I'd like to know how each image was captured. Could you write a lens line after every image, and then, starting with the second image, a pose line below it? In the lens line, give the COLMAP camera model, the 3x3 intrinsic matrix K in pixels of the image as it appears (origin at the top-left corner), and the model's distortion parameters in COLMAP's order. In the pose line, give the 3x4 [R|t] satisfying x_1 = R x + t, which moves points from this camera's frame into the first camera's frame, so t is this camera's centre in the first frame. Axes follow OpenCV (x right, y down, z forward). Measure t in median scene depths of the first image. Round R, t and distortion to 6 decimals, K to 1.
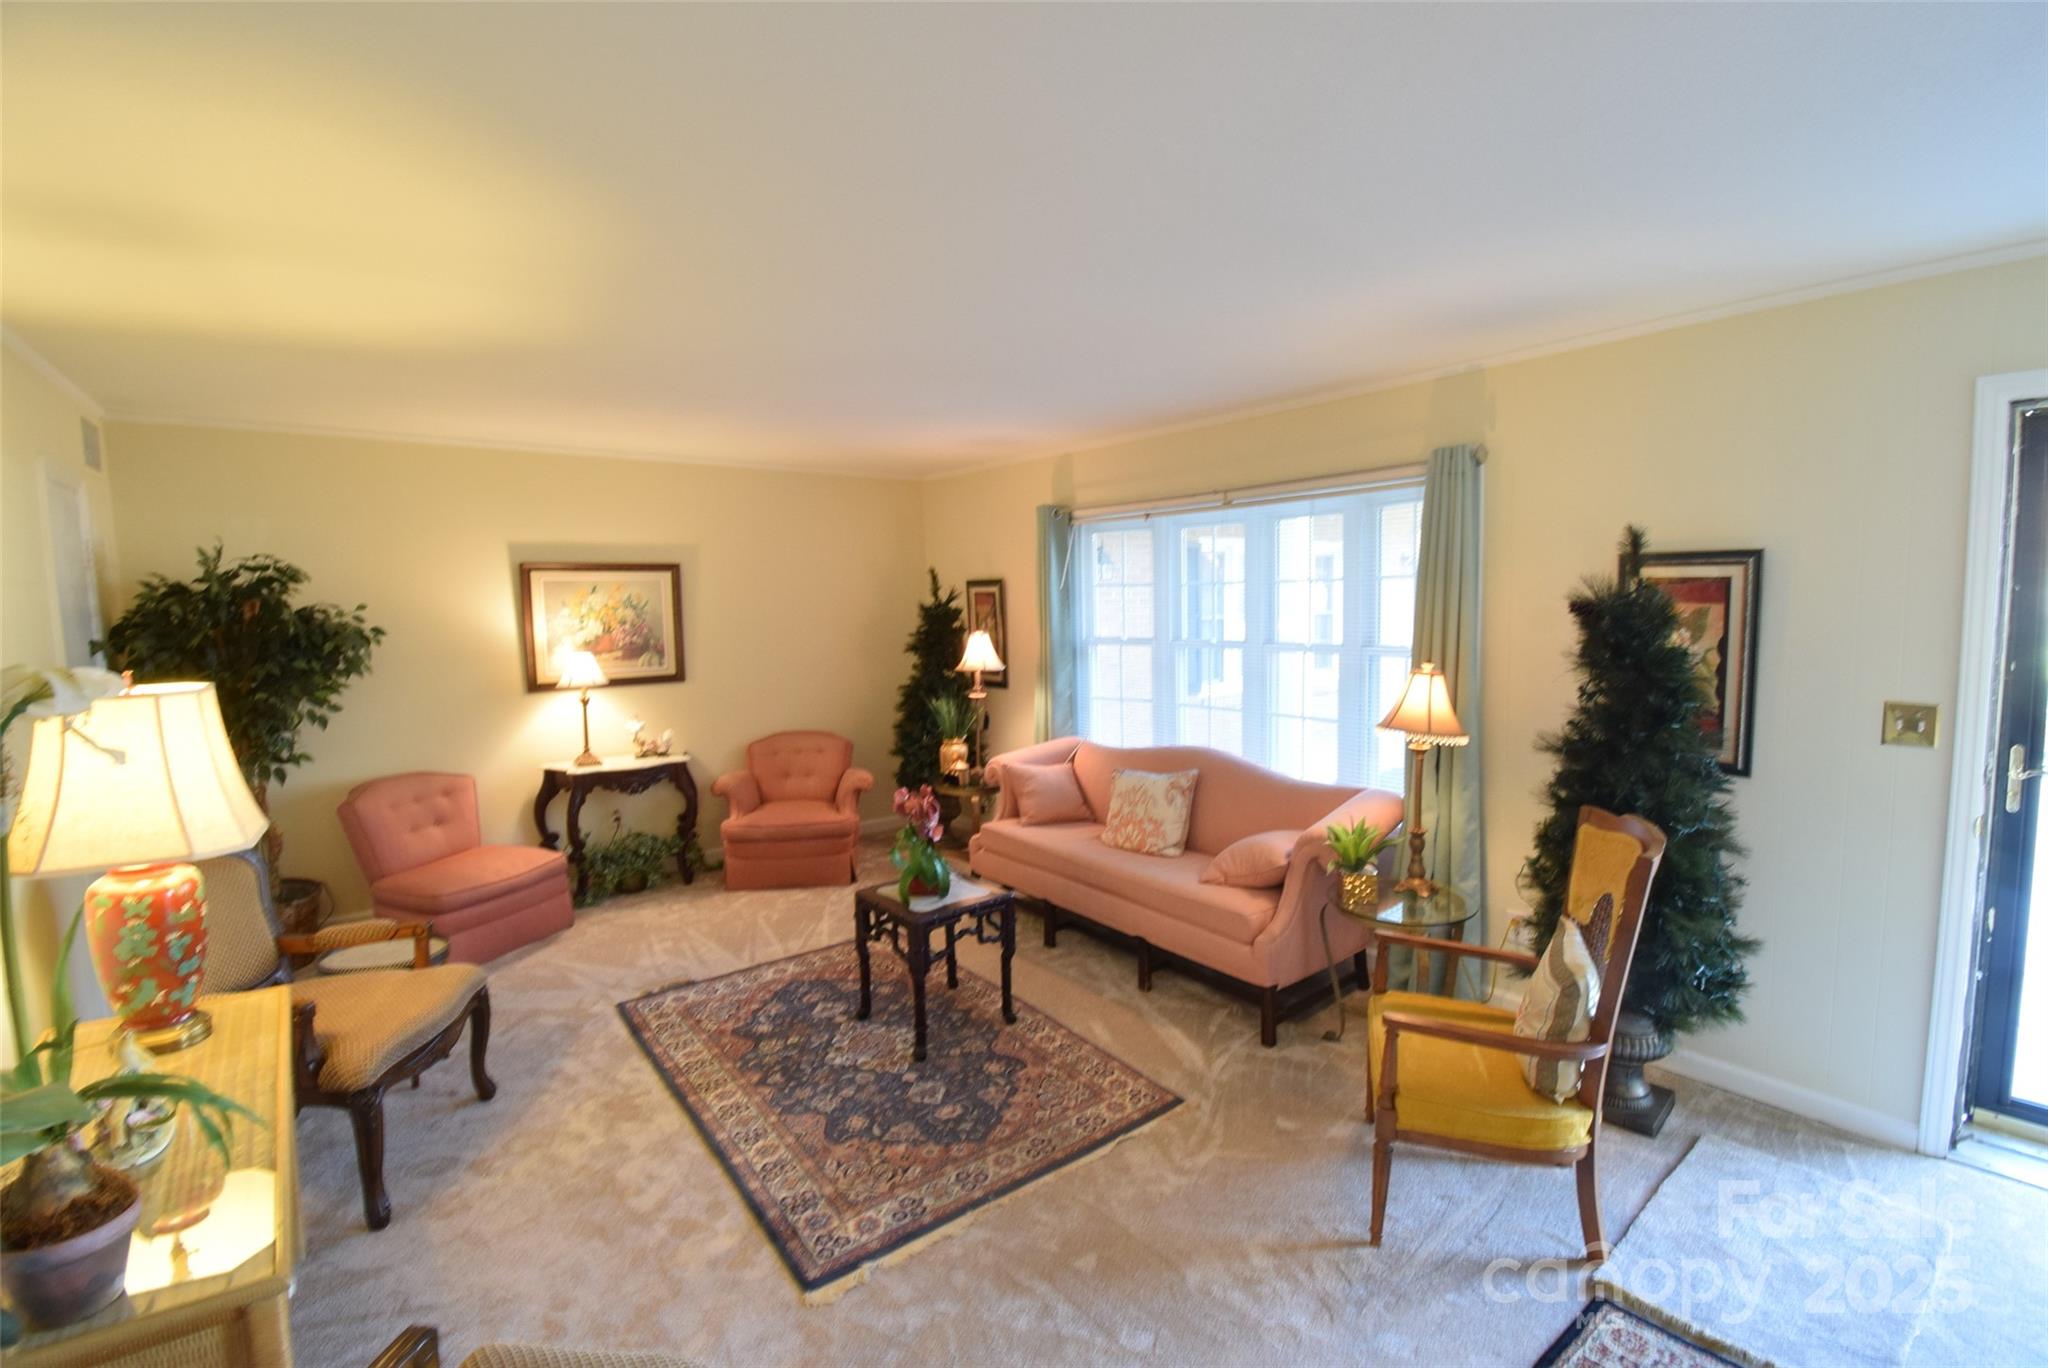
lens RADIAL K [[911.6, 0, 1033.8], [0, 911.6, 684.0], [0, 0, 1]] dist [0.000264, -0.000067]
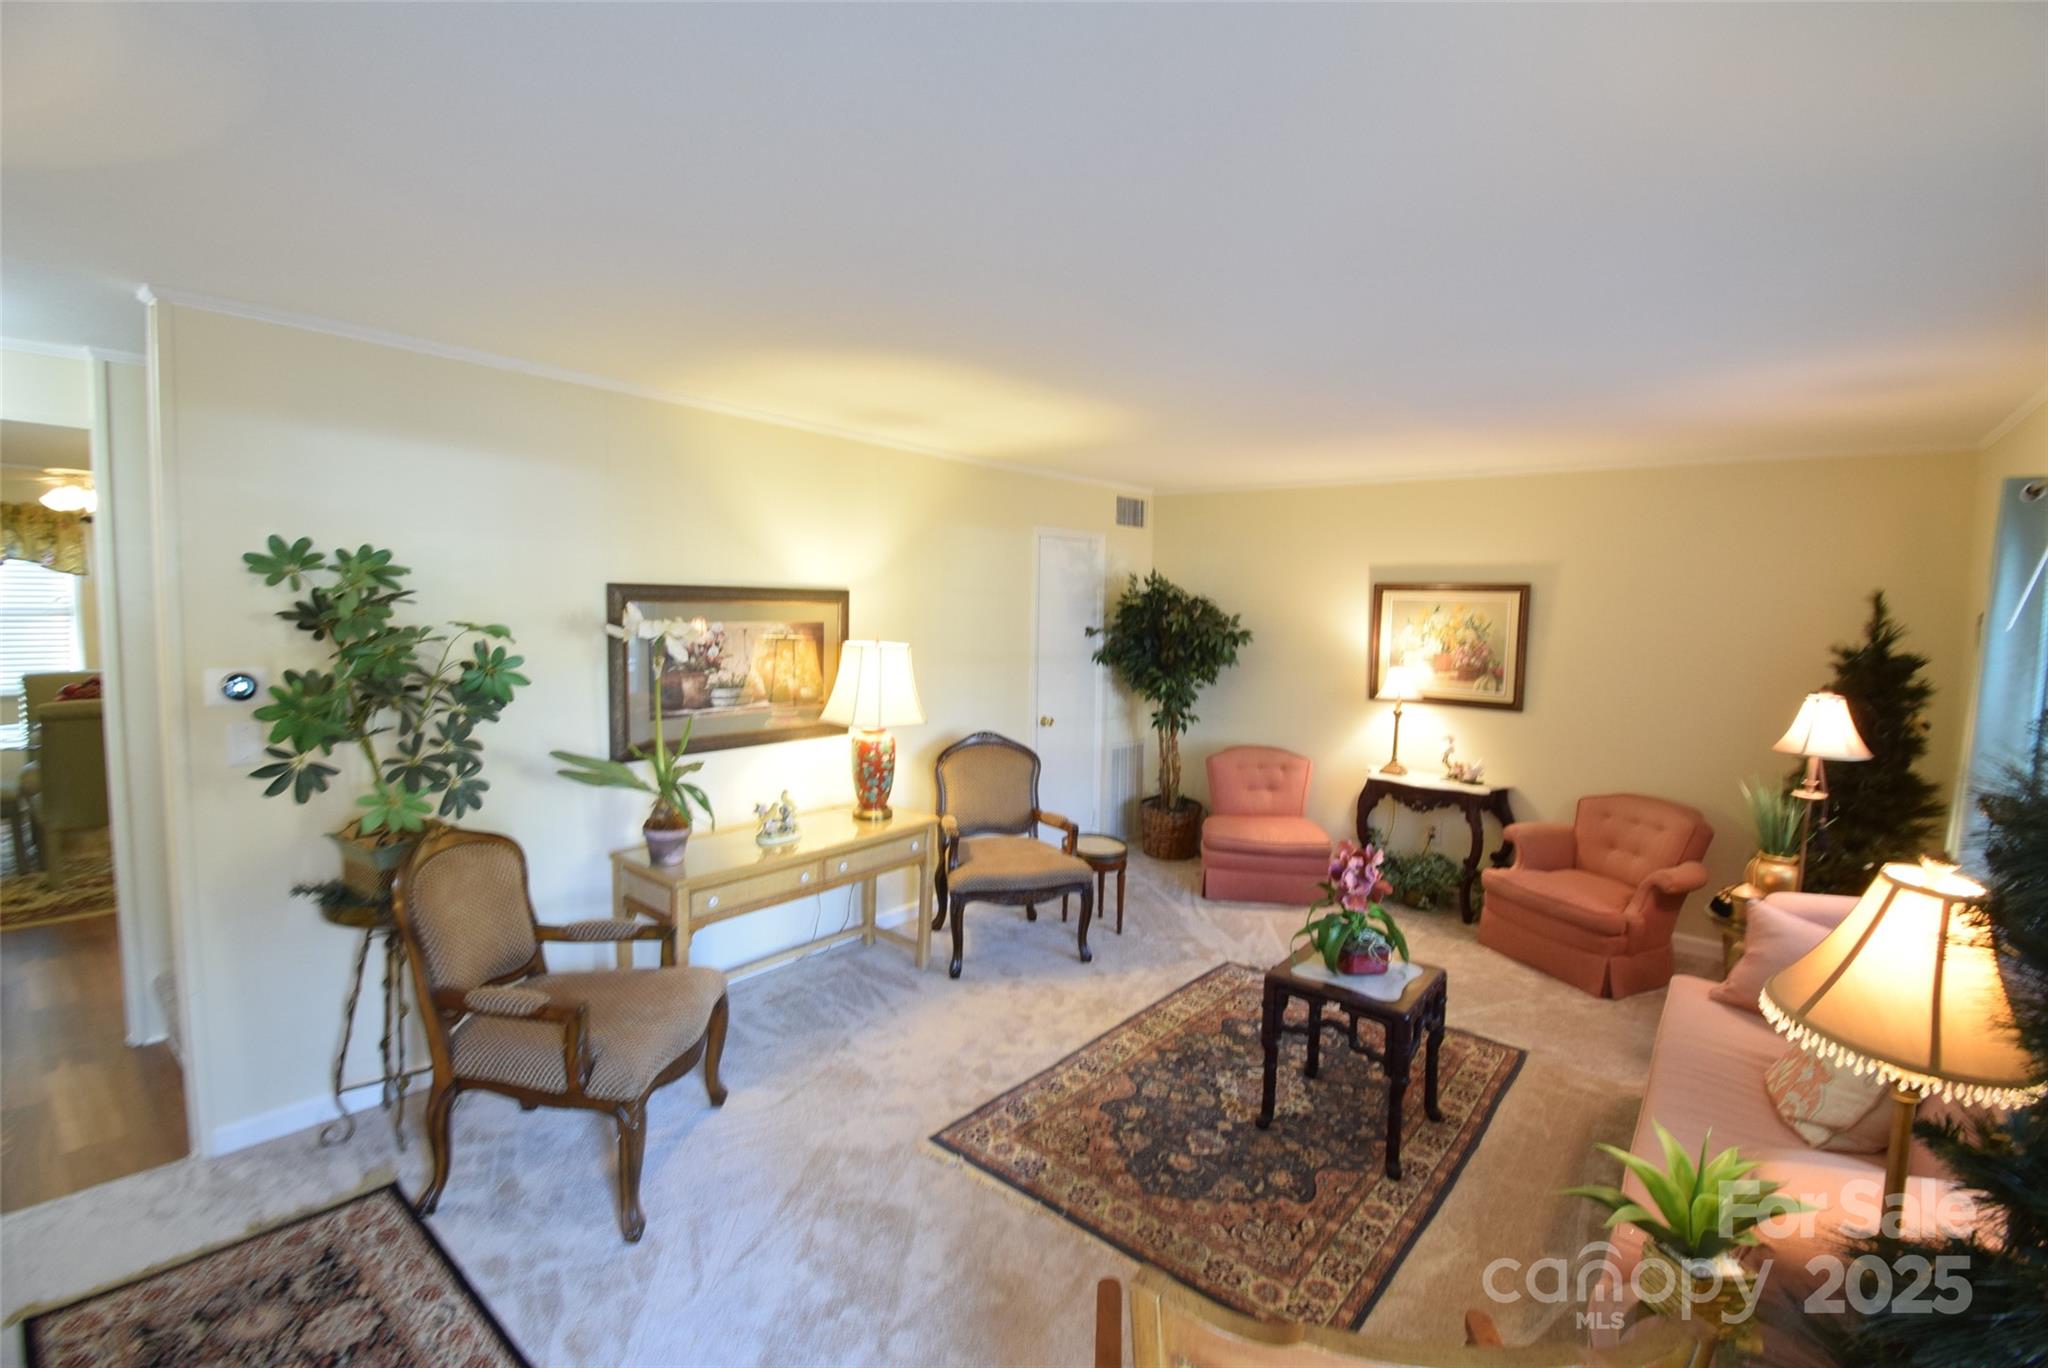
lens RADIAL K [[911.6, 0, 1033.8], [0, 911.6, 684.0], [0, 0, 1]] dist [0.000264, -0.000067]
pose [[0.214549, 0.109172, -0.970593, 0.447937], [-0.127787, 0.988329, 0.082920, -0.049563], [0.968318, 0.106239, 0.225996, 0.352904]]
